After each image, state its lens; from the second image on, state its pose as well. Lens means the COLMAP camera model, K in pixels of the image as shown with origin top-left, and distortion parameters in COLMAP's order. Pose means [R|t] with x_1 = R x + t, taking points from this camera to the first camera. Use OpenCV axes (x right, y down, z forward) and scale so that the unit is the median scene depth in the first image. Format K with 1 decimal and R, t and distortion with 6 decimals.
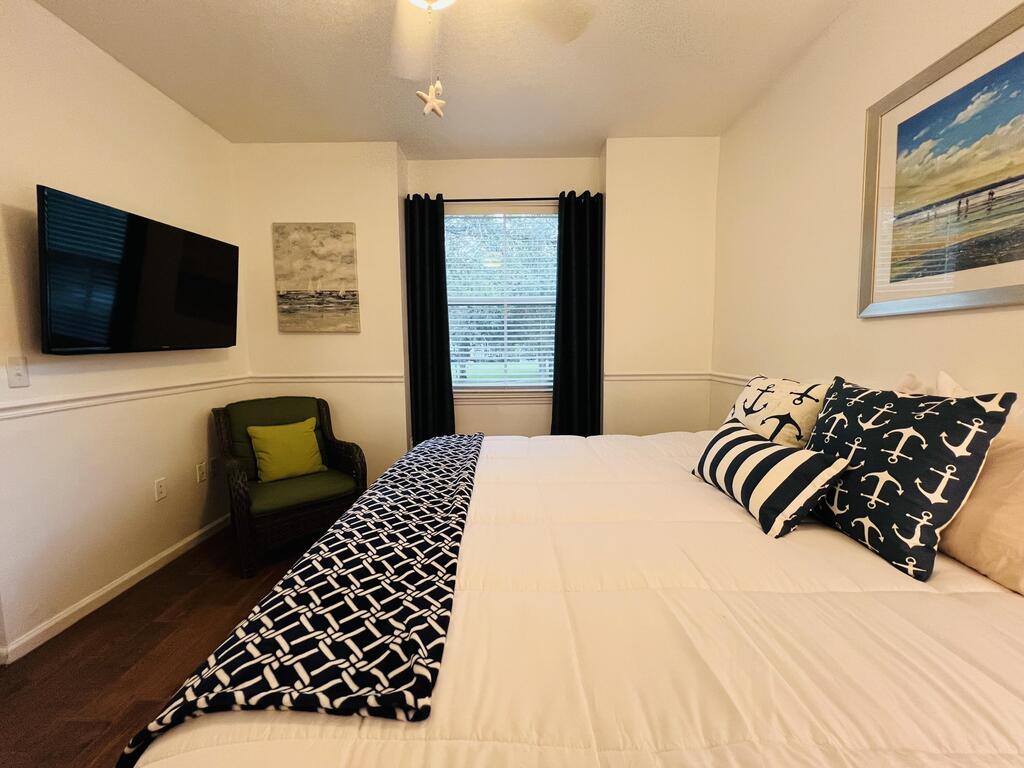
lens RADIAL K [[411.6, 0, 511.3], [0, 411.6, 385.0], [0, 0, 1]] dist [-0.001982, 0.000064]
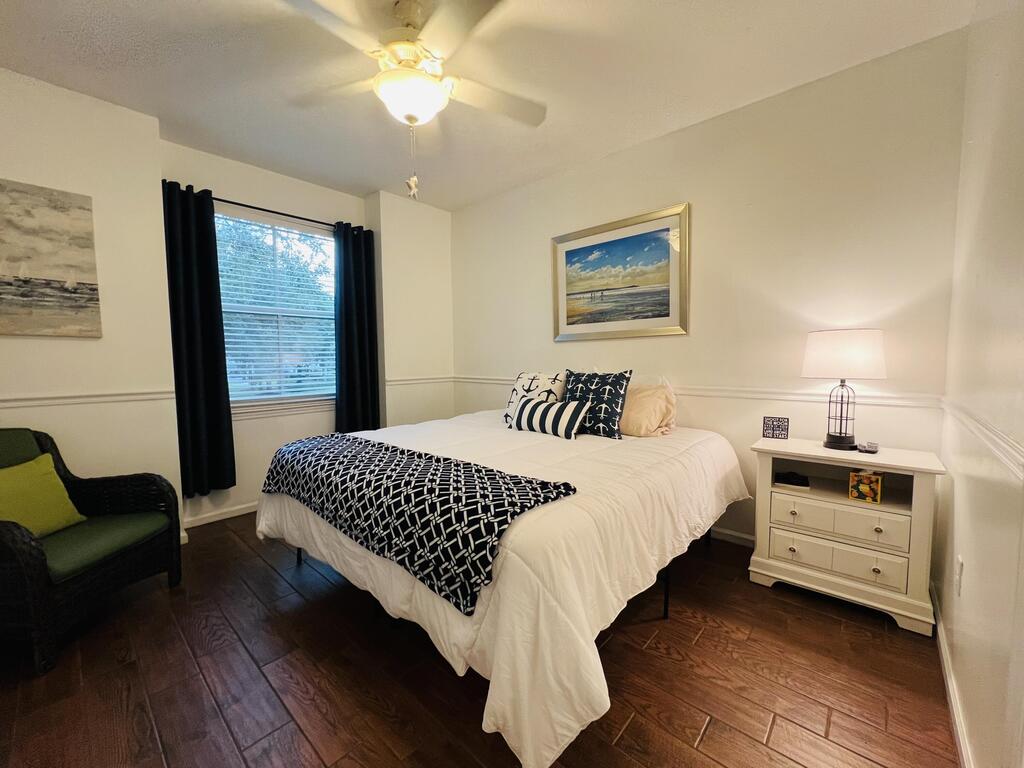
lens RADIAL K [[411.6, 0, 517.0], [0, 411.6, 383.9], [0, 0, 1]] dist [-0.001982, 0.000064]
pose [[0.659395, -0.045091, 0.750444, -0.831678], [0.075317, 0.997140, -0.006265, 0.041817], [-0.748015, 0.060652, 0.660905, -0.170141]]
